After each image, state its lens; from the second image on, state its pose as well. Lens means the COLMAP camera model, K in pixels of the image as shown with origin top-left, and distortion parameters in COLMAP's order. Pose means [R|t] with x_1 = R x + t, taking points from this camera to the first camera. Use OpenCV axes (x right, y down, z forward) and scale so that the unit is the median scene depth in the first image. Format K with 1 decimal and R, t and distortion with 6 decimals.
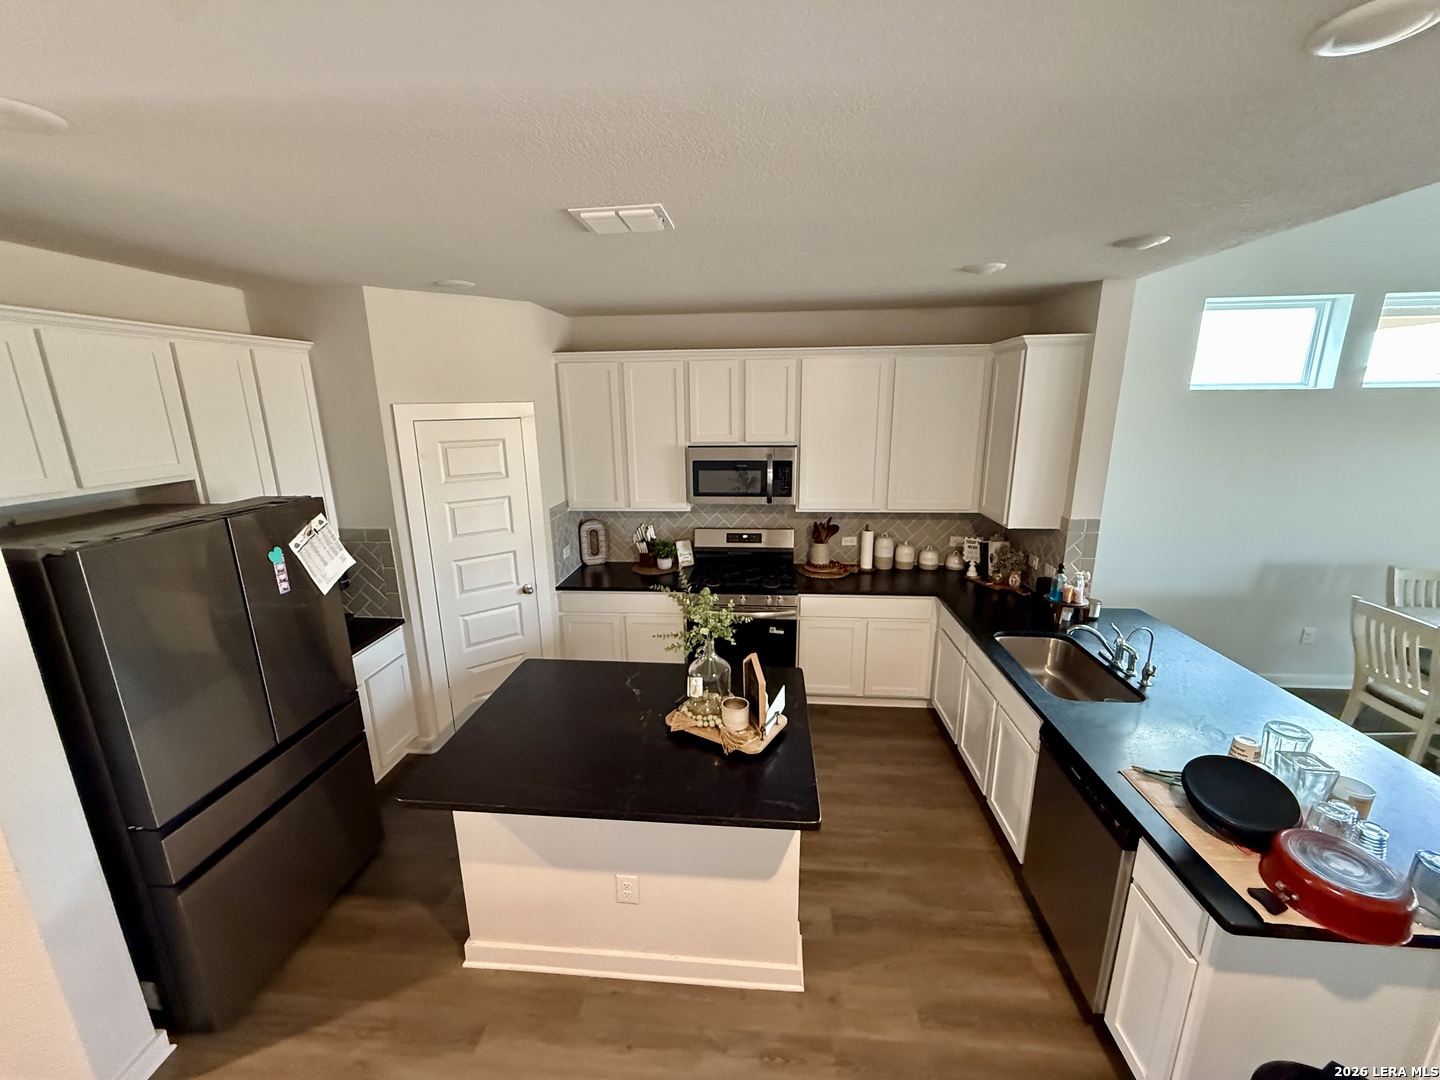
lens RADIAL K [[574.1, 0, 715.8], [0, 574.1, 541.1], [0, 0, 1]] dist [0.000005, -0.000026]
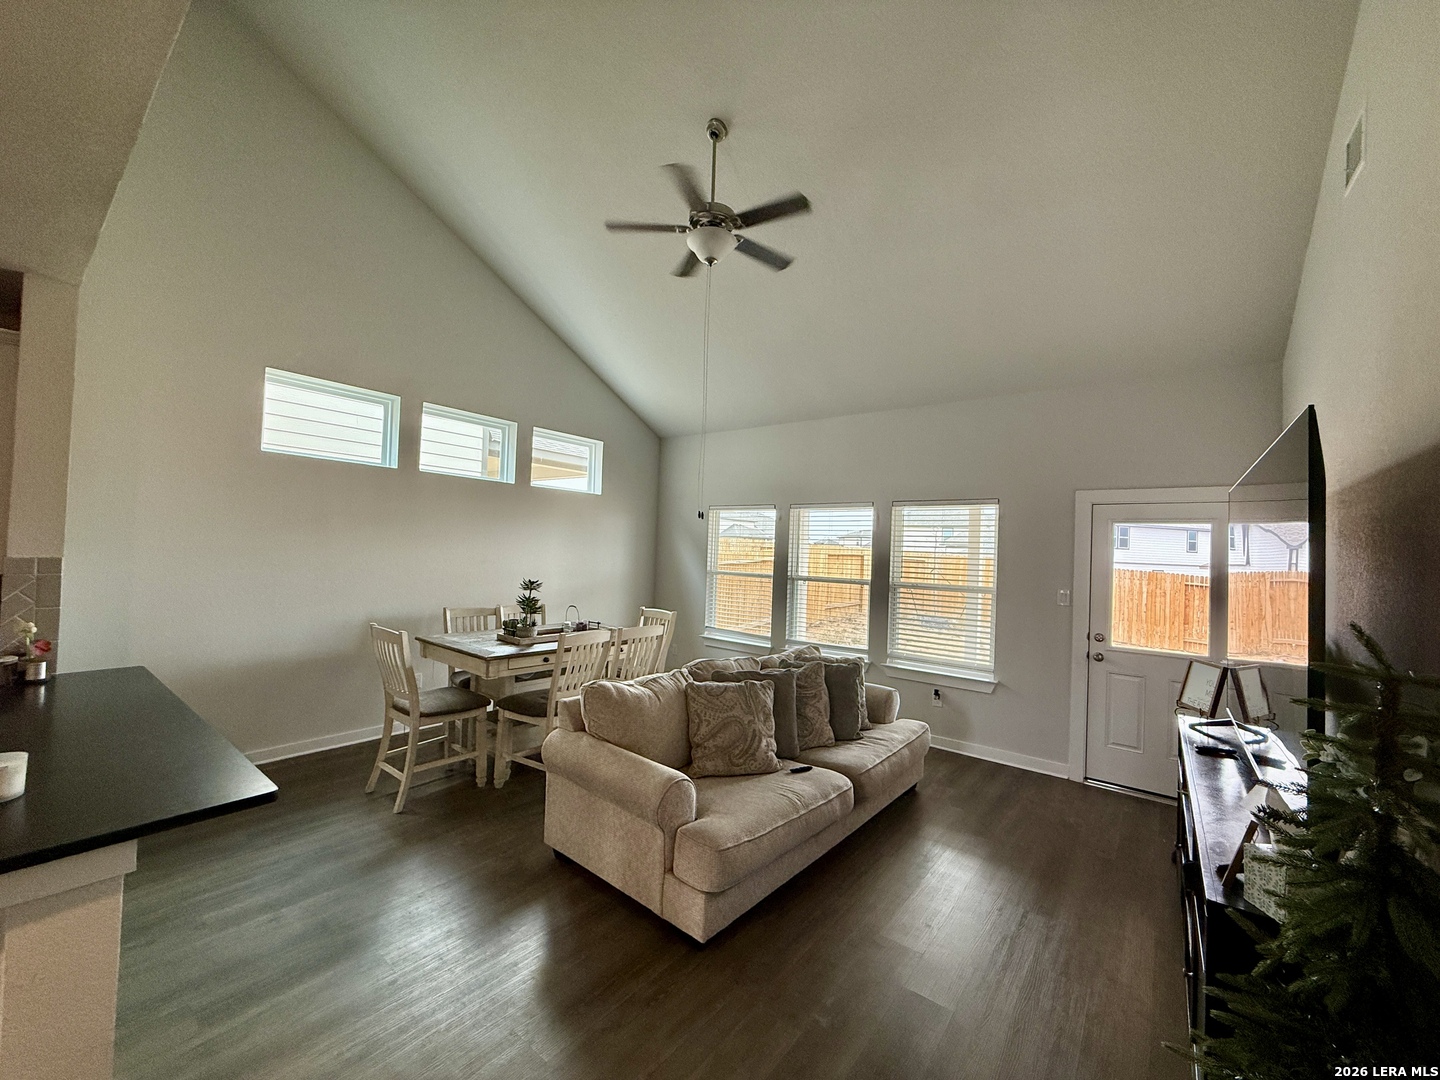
lens RADIAL K [[574.1, 0, 715.8], [0, 574.1, 541.1], [0, 0, 1]] dist [0.000005, -0.000026]
pose [[0.541366, 0.043824, 0.839644, 0.407001], [0.164190, 0.973904, -0.156694, 0.182642], [-0.824600, 0.222690, 0.520043, -0.162542]]
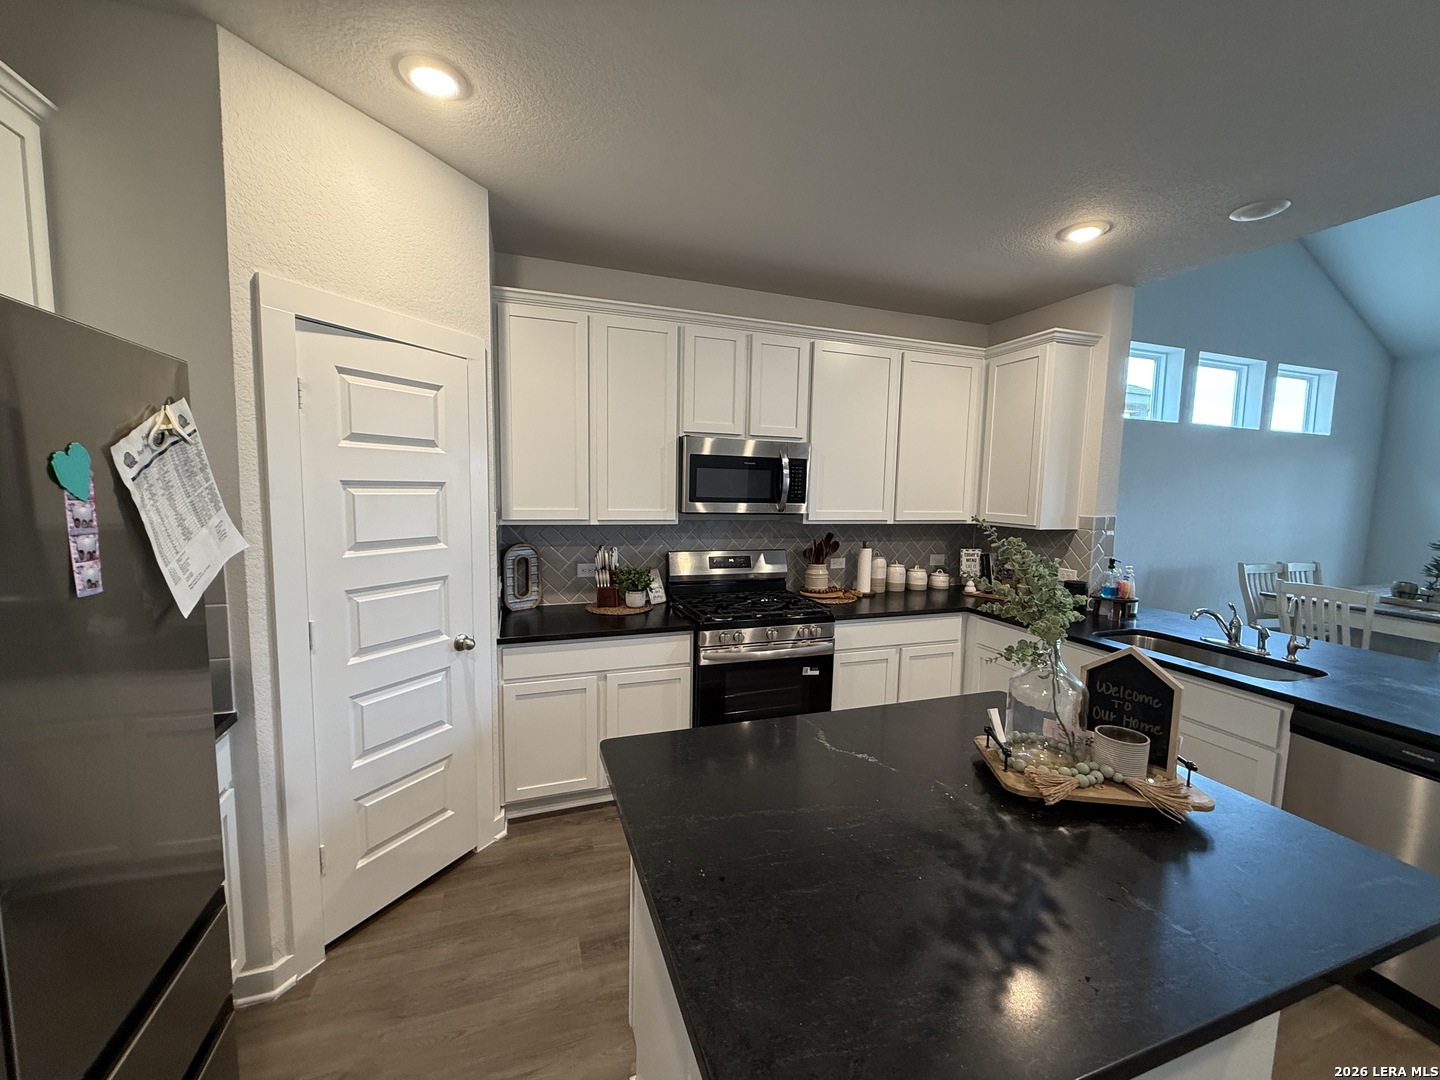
lens RADIAL K [[574.1, 0, 715.8], [0, 574.1, 541.1], [0, 0, 1]] dist [0.000005, -0.000026]
pose [[0.908921, -0.009695, 0.416856, -0.322929], [0.068339, 0.989675, -0.125991, 0.069622], [-0.411330, 0.143004, 0.900199, 0.325393]]
